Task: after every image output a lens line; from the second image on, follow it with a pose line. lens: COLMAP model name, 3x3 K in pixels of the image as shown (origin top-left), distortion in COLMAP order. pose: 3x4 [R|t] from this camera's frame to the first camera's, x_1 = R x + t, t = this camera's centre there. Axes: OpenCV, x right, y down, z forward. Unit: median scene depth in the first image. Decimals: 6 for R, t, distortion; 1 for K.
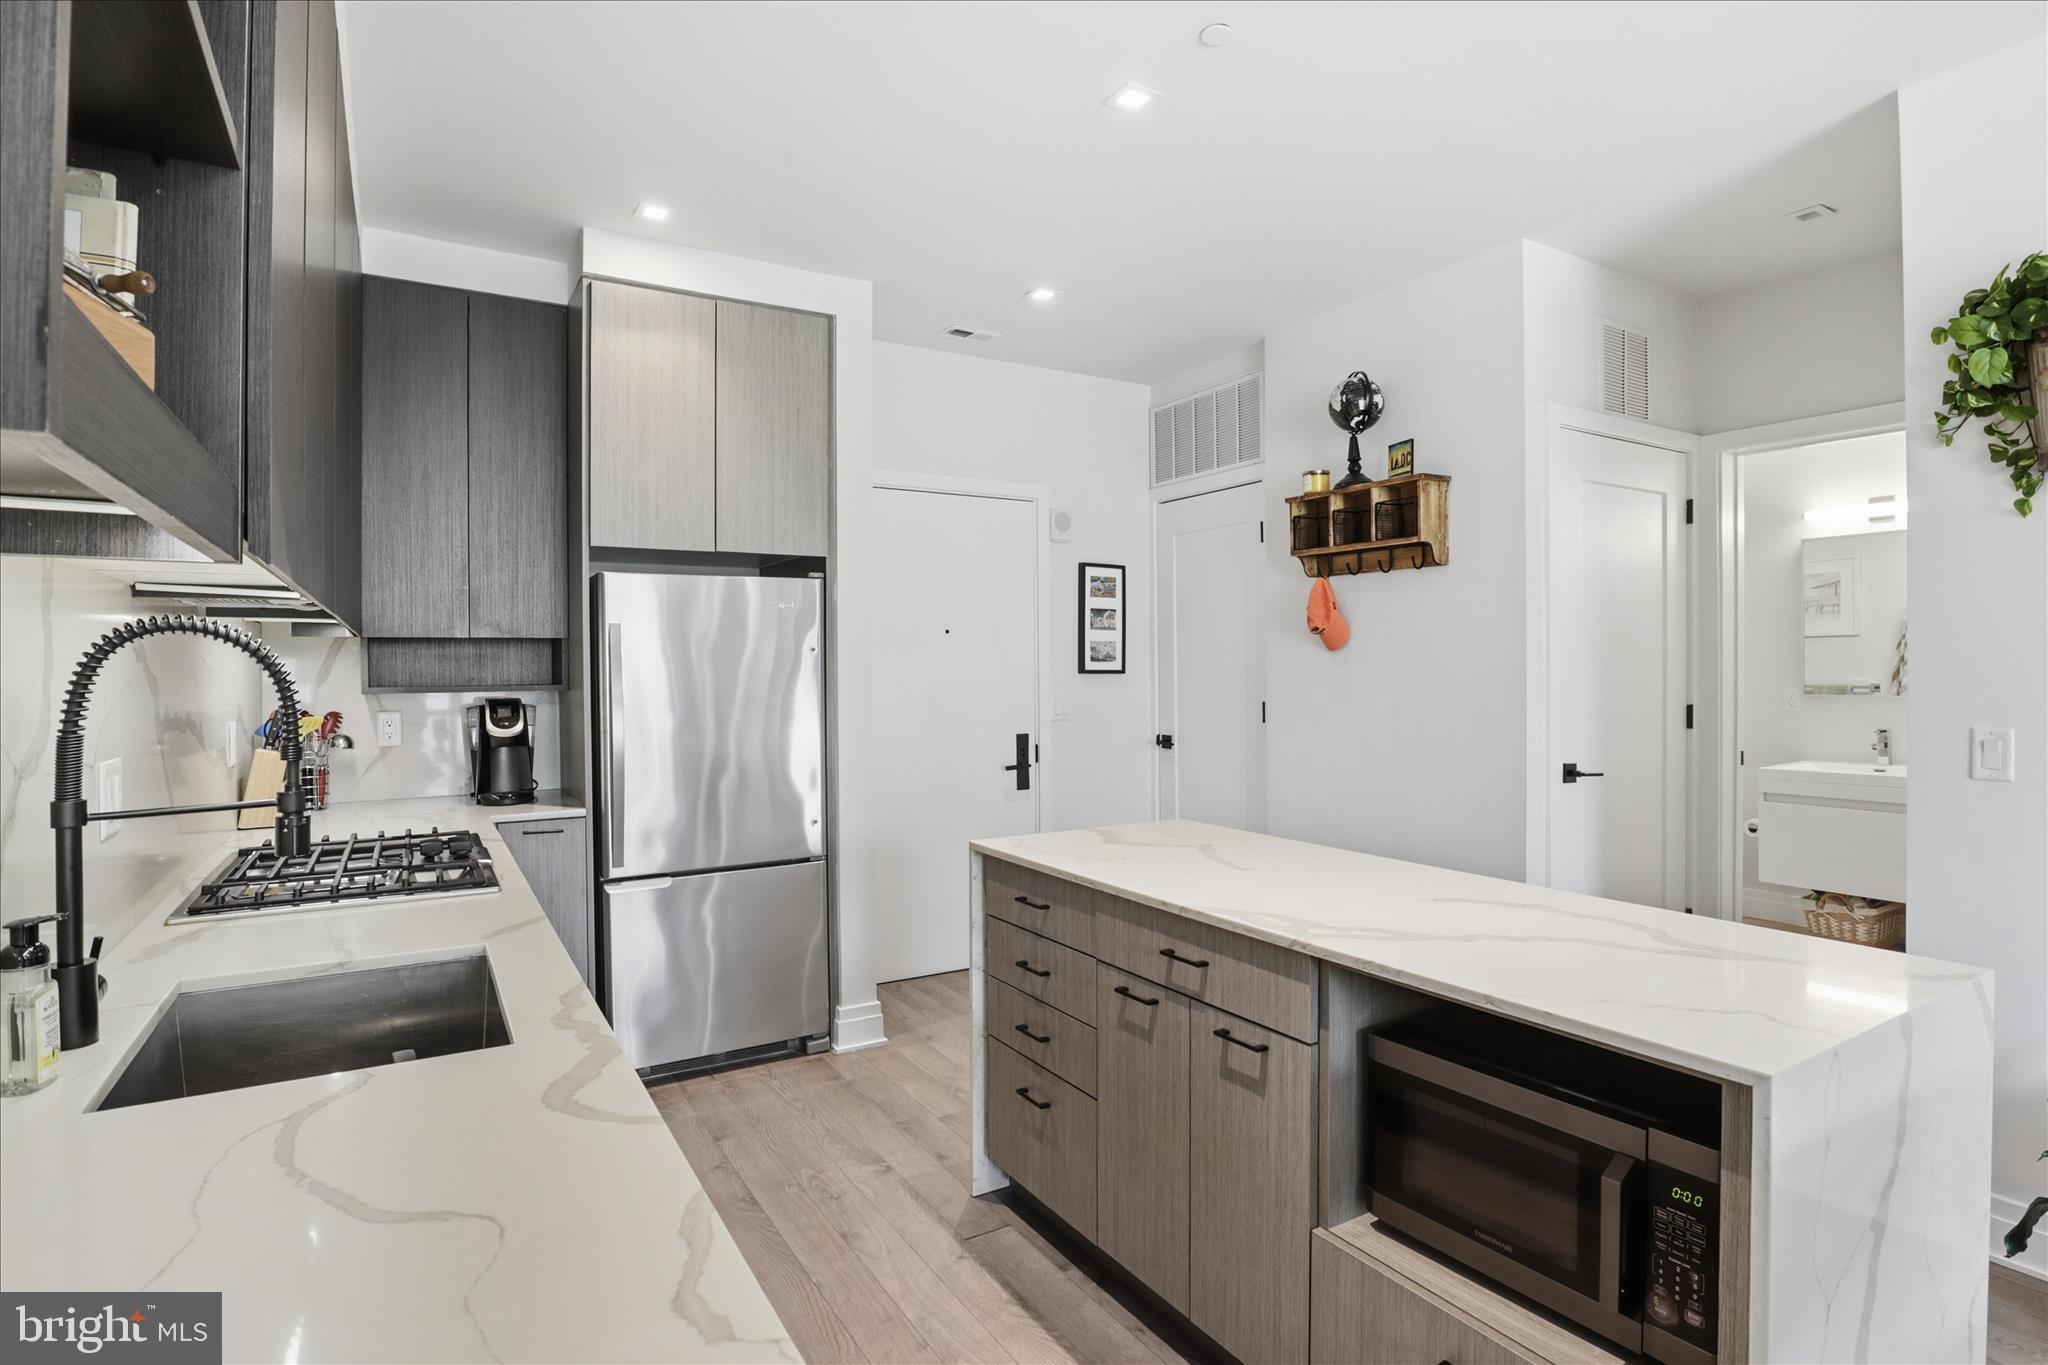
lens RADIAL K [[1075.7, 0, 1024.0], [0, 1075.7, 682.5], [0, 0, 1]] dist [-0.000489, 0.000252]
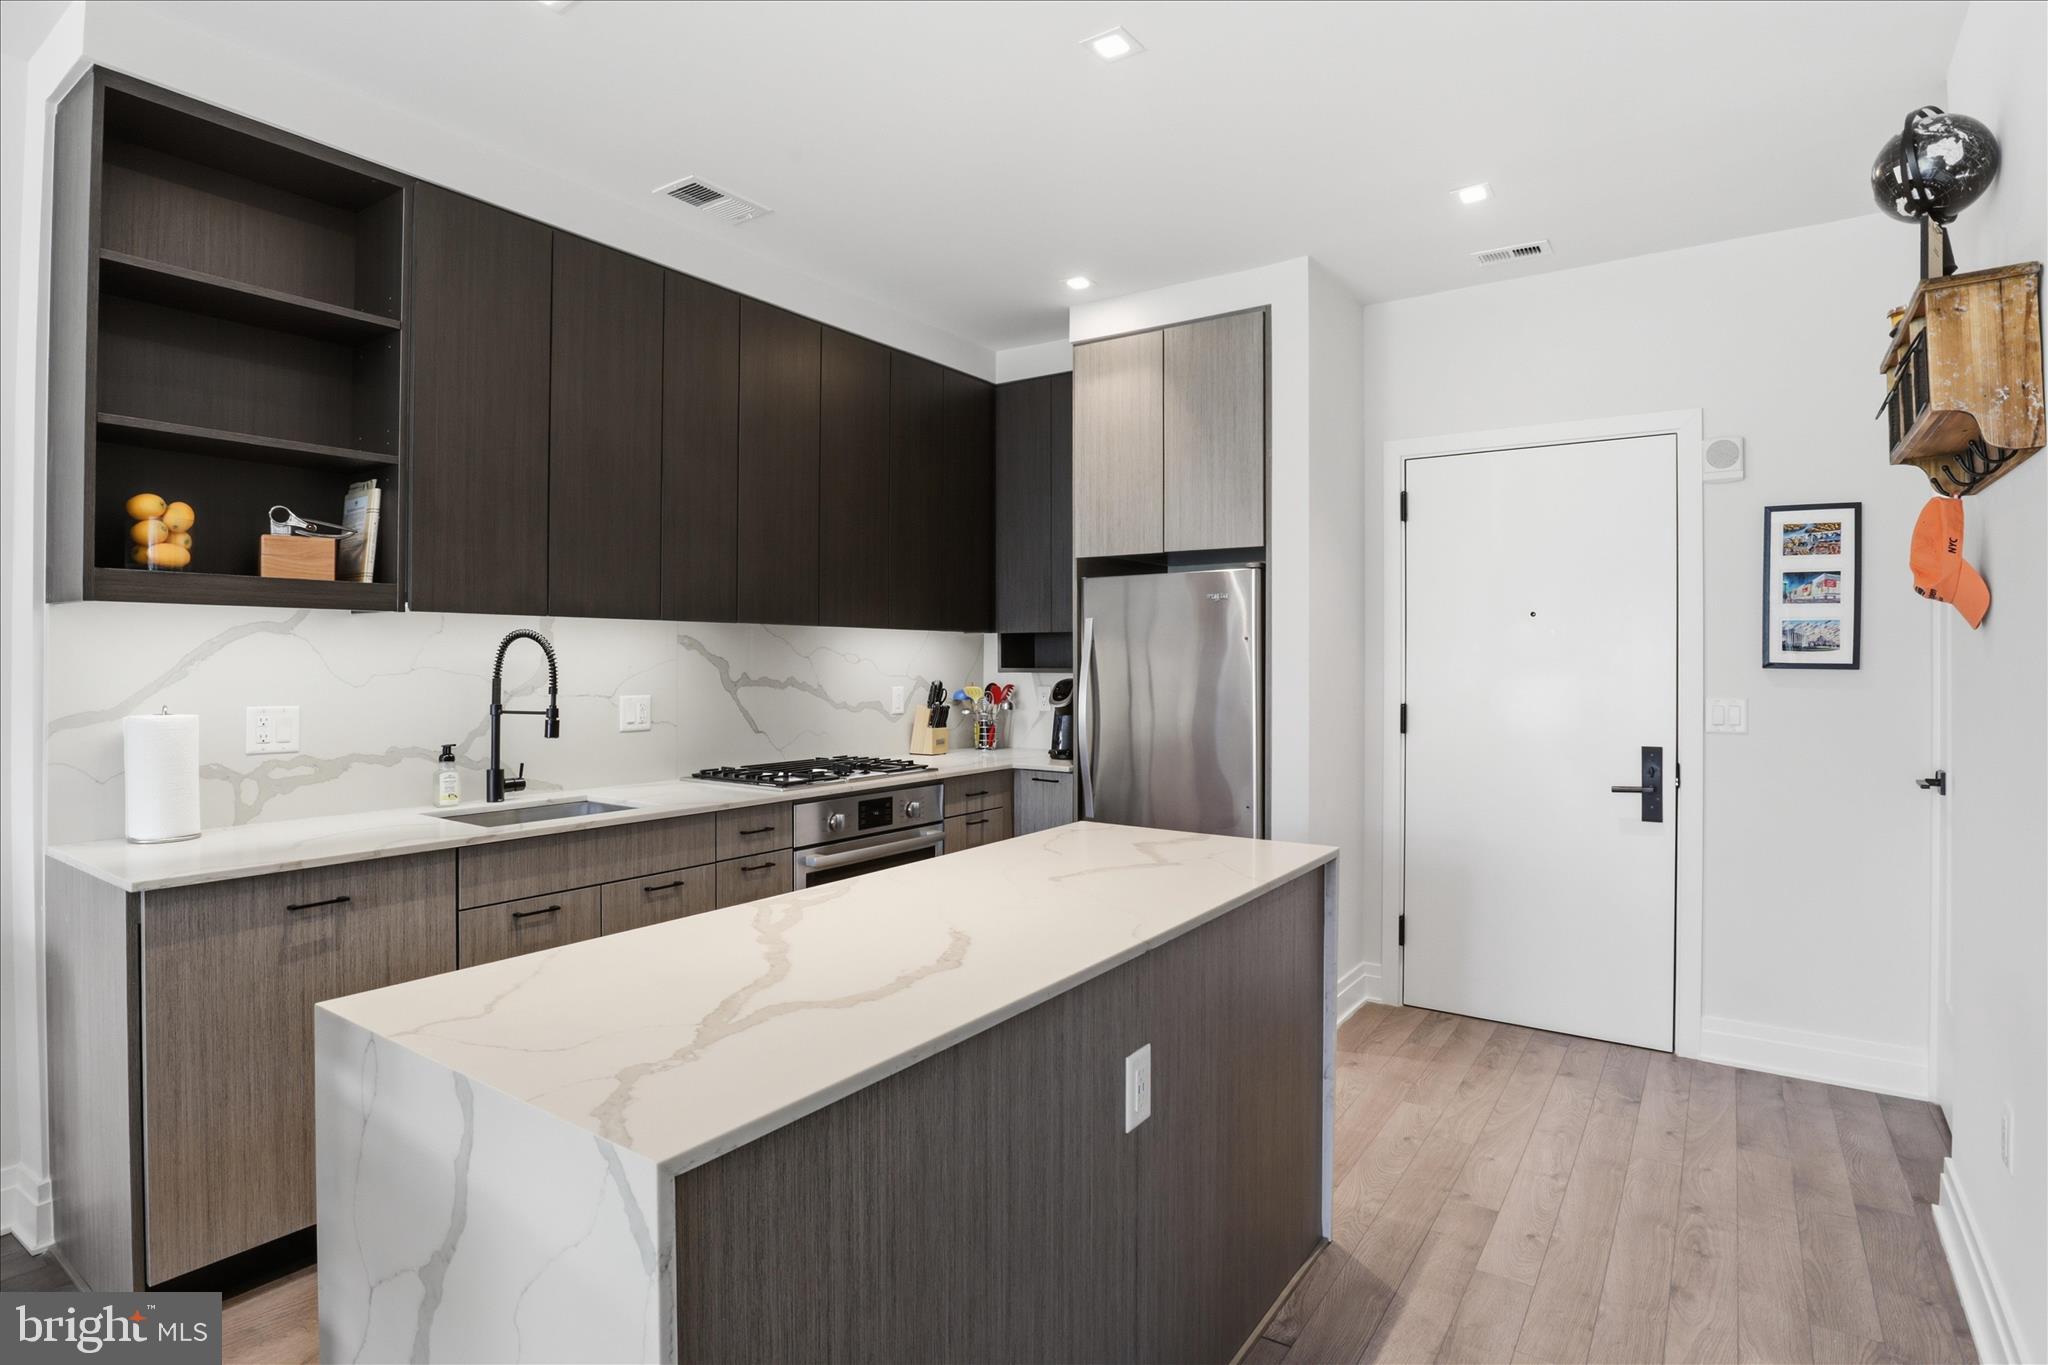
lens RADIAL K [[1057.3, 0, 1022.6], [0, 1057.3, 665.0], [0, 0, 1]] dist [-0.004729, -0.000728]
pose [[0.422061, 0.009515, -0.906518, 0.479565], [-0.020546, 0.999788, 0.000929, -0.001126], [0.906335, 0.018233, 0.422167, 0.291438]]
